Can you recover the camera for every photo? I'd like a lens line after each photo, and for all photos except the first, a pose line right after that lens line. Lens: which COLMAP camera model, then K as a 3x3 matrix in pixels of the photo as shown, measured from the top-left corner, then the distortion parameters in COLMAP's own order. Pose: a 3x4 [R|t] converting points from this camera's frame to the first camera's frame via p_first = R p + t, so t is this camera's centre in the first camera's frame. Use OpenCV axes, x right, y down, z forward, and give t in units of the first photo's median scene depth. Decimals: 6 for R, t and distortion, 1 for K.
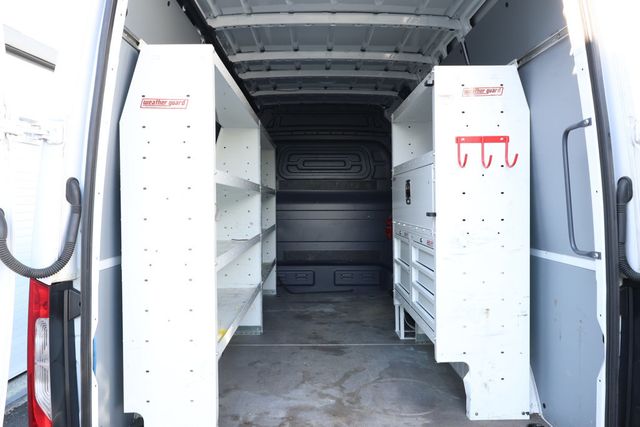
lens RADIAL K [[442.8, 0, 318.3], [0, 442.8, 210.6], [0, 0, 1]] dist [0.000007, 0.002868]
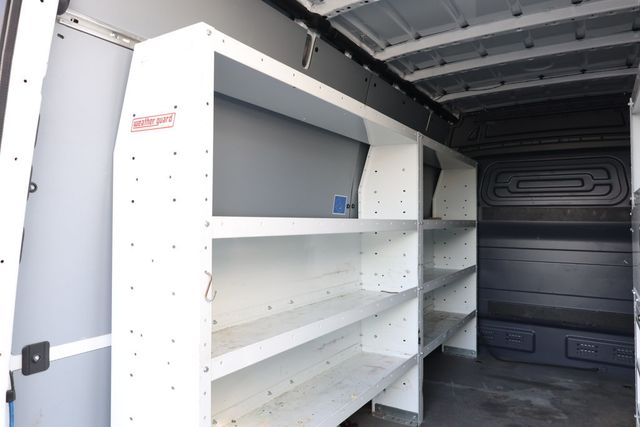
lens RADIAL K [[442.8, 0, 320.0], [0, 442.8, 212.7], [0, 0, 1]] dist [0.000007, 0.002868]
pose [[0.841380, 0.001957, -0.540441, 0.101078], [-0.021062, 0.999352, -0.029173, -0.035555], [0.540034, 0.035928, 0.840876, 0.232161]]
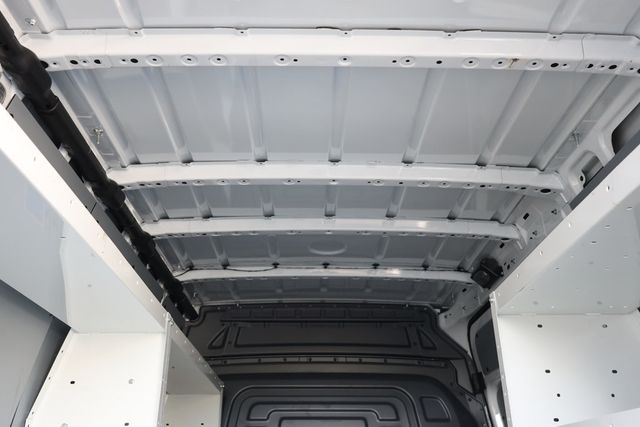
lens RADIAL K [[612.9, 0, 318.3], [0, 612.9, 212.5], [0, 0, 1]] dist [0.079242, 0.000000]
pose [[0.999981, 0.003276, 0.005155, 0.004376], [-0.000781, 0.905629, -0.424070, -0.033940], [-0.006058, 0.424058, 0.905615, 0.338881]]
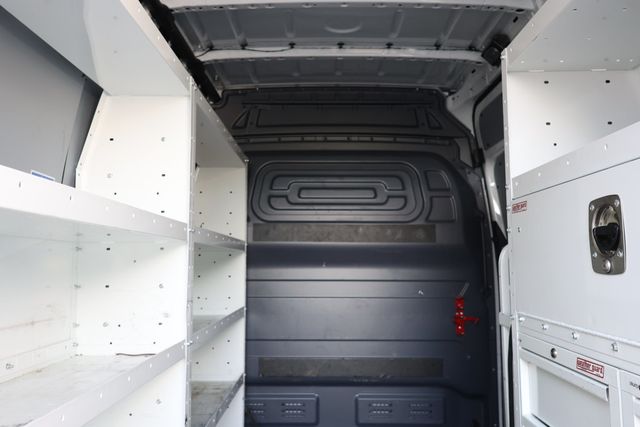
lens RADIAL K [[566.2, 0, 318.3], [0, 566.2, 209.6], [0, 0, 1]] dist [0.007751, 0.018687]
pose [[0.999820, 0.003947, -0.018555, 0.003501], [-0.006058, 0.993328, -0.115166, -0.007559], [0.017976, 0.115258, 0.993173, 0.359295]]
